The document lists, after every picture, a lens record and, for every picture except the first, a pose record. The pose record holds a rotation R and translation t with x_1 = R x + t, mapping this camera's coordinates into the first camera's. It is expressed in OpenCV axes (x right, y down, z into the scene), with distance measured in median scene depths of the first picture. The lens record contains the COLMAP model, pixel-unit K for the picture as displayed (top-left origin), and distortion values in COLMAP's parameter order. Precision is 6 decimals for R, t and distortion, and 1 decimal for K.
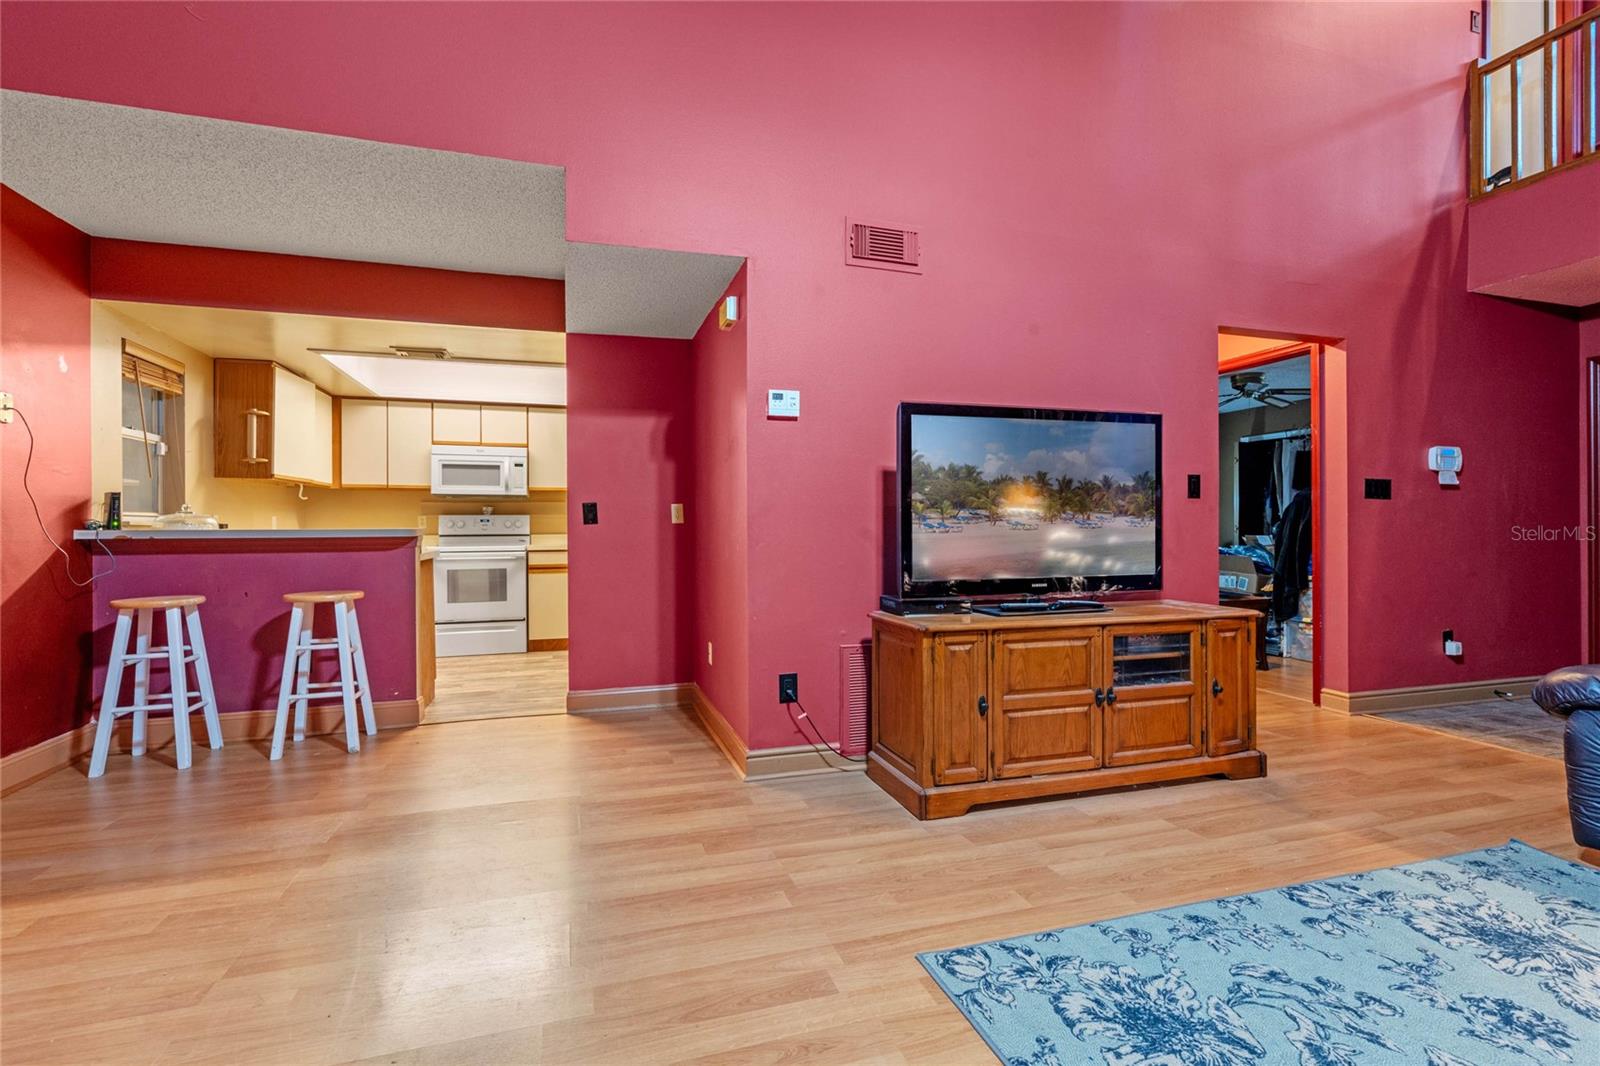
lens RADIAL K [[736.0, 0, 798.9], [0, 736.0, 532.0], [0, 0, 1]] dist [0.002353, -0.000717]
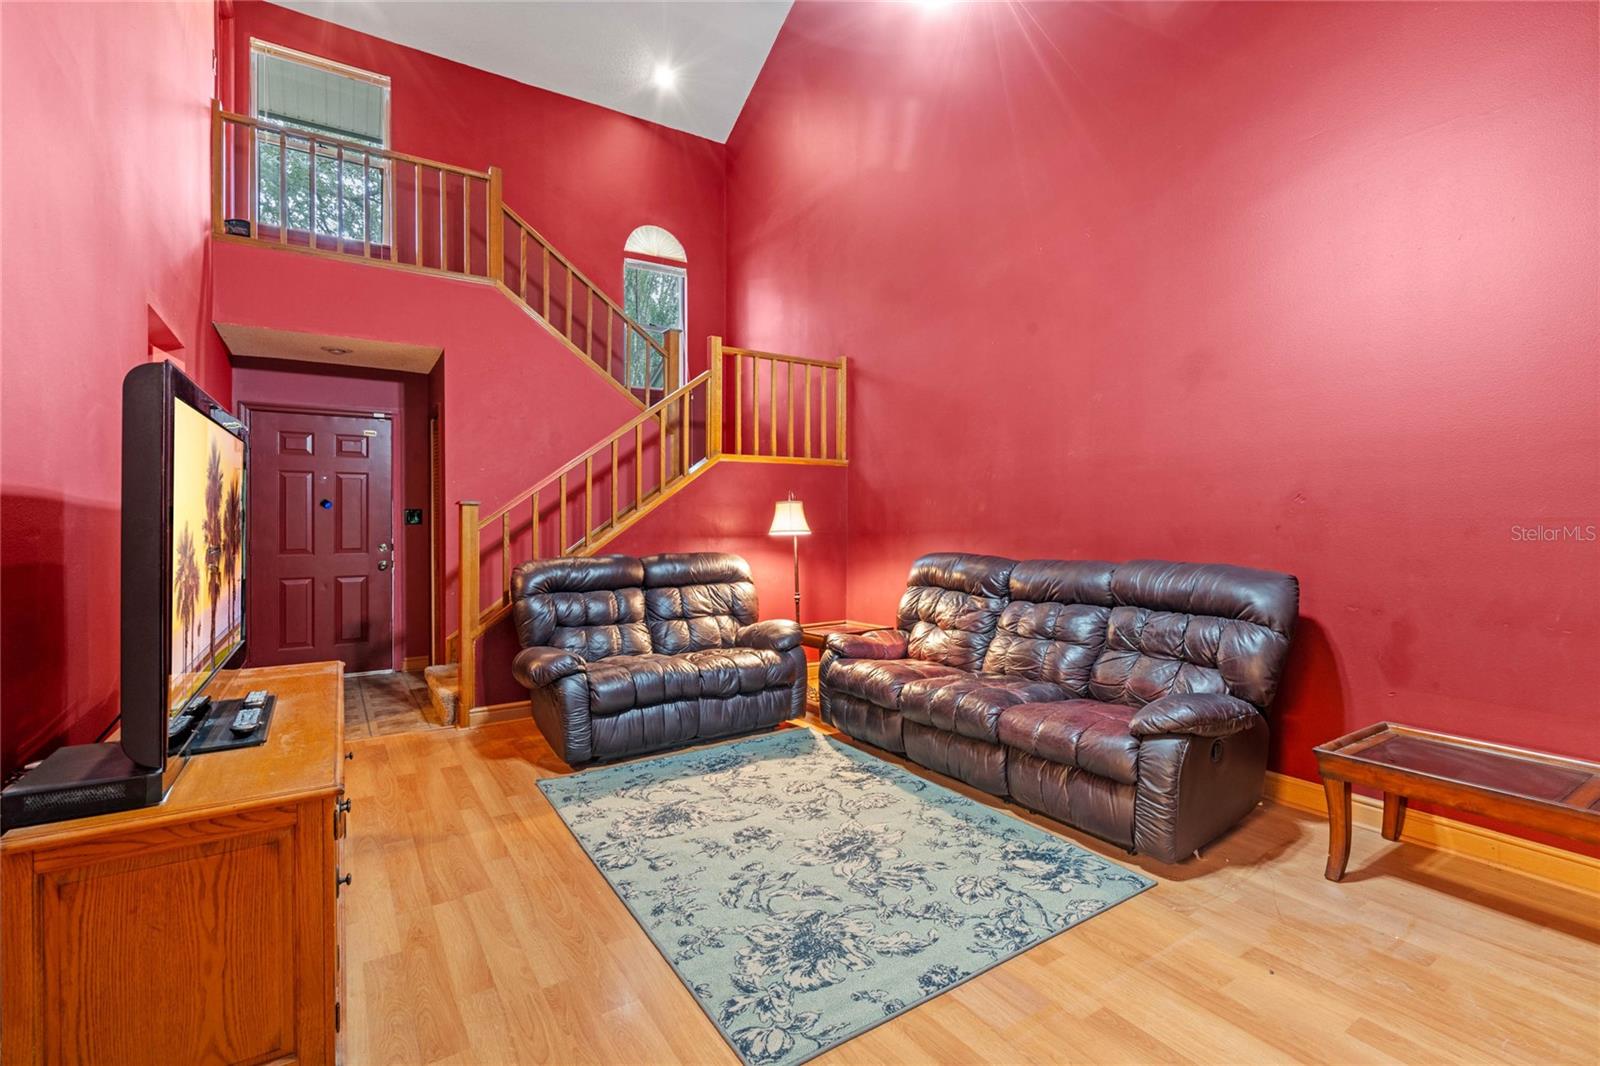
lens RADIAL K [[736.0, 0, 794.1], [0, 736.0, 524.0], [0, 0, 1]] dist [0.002353, -0.000717]
pose [[-0.278865, -0.004279, 0.960321, -0.695064], [0.002300, 0.999984, 0.005124, -0.111642], [-0.960327, 0.003637, -0.278851, 1.170944]]
